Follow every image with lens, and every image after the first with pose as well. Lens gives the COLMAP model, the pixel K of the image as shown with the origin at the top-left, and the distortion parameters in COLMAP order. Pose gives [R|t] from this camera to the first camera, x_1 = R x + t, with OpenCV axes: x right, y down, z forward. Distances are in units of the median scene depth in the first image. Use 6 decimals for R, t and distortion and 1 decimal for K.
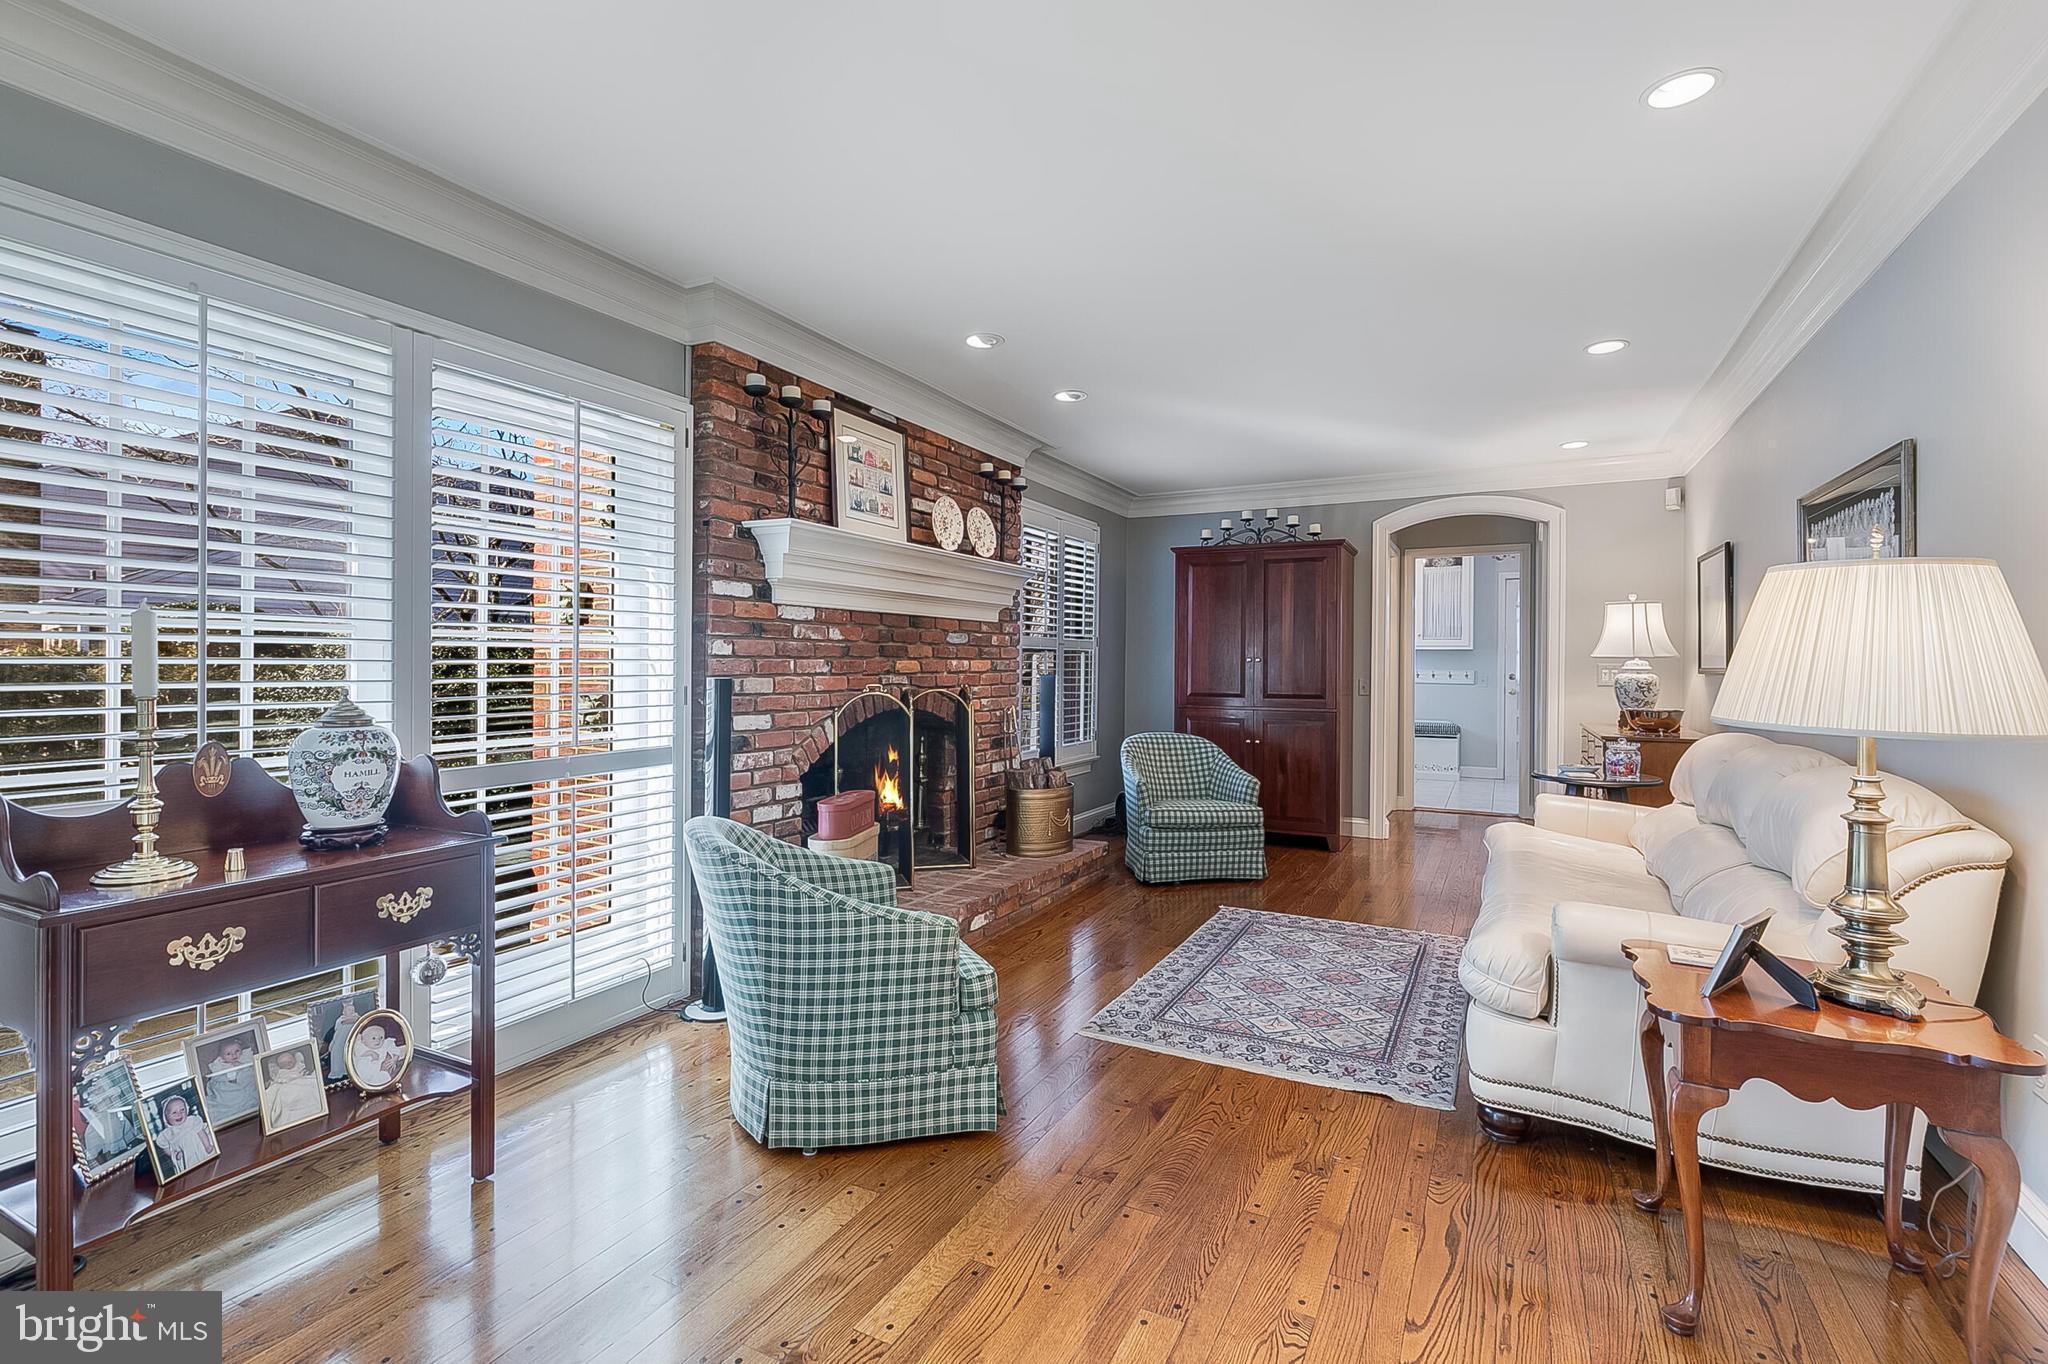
lens RADIAL K [[920.3, 0, 1024.2], [0, 920.3, 654.1], [0, 0, 1]] dist [-0.000969, -0.000421]
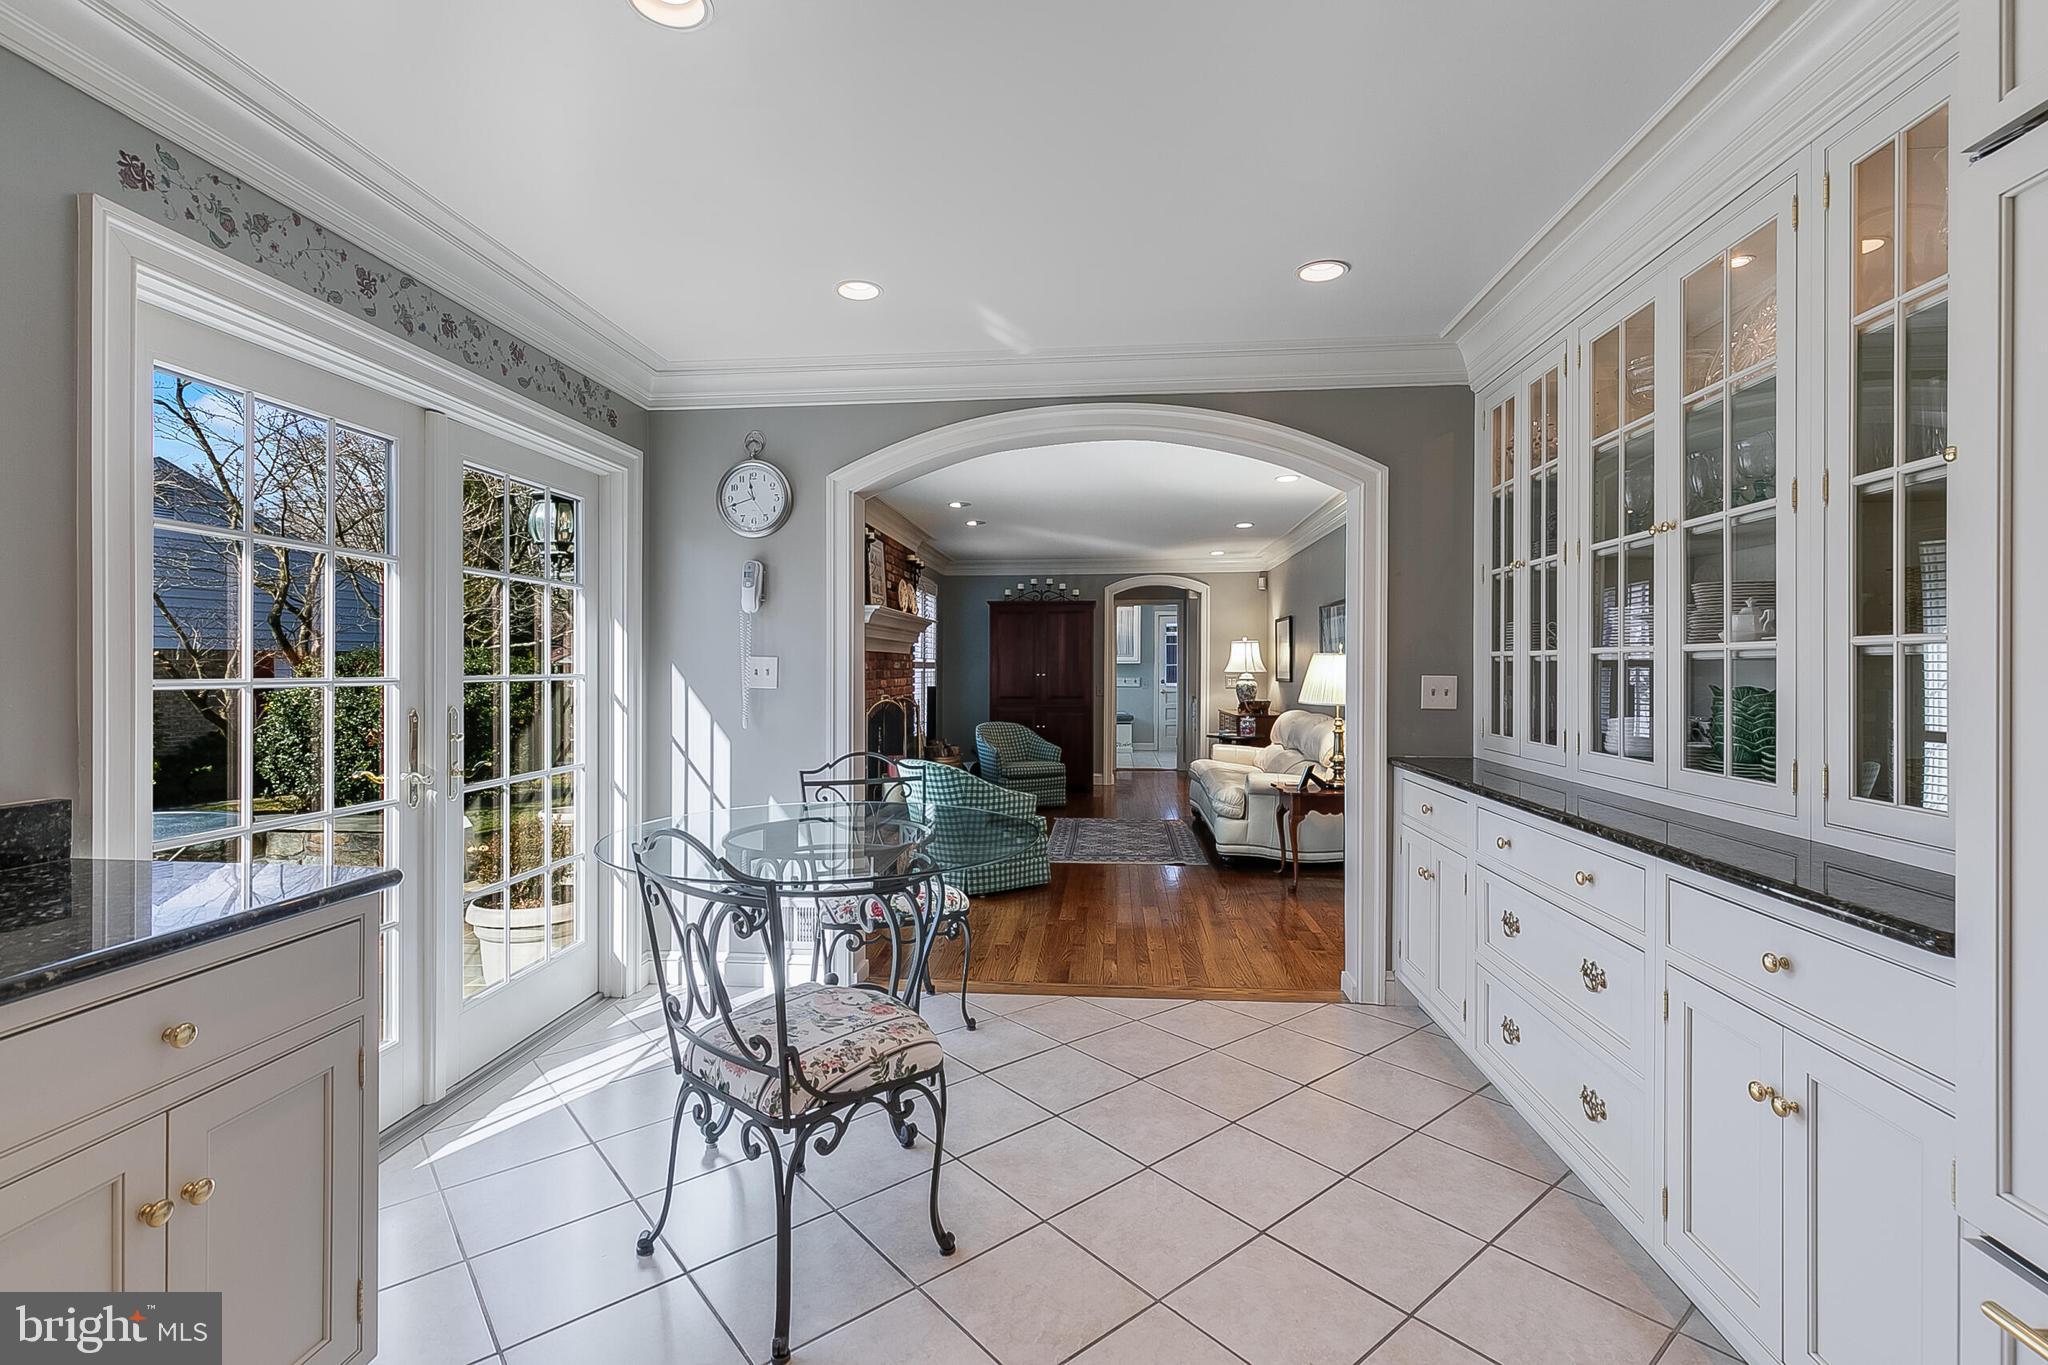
lens RADIAL K [[920.3, 0, 1024.2], [0, 920.3, 654.6], [0, 0, 1]] dist [-0.000969, -0.000421]
pose [[0.923608, -0.001465, 0.383335, -0.475285], [0.002984, 0.999990, -0.003369, -0.028850], [-0.383326, 0.004256, 0.923603, -0.553663]]
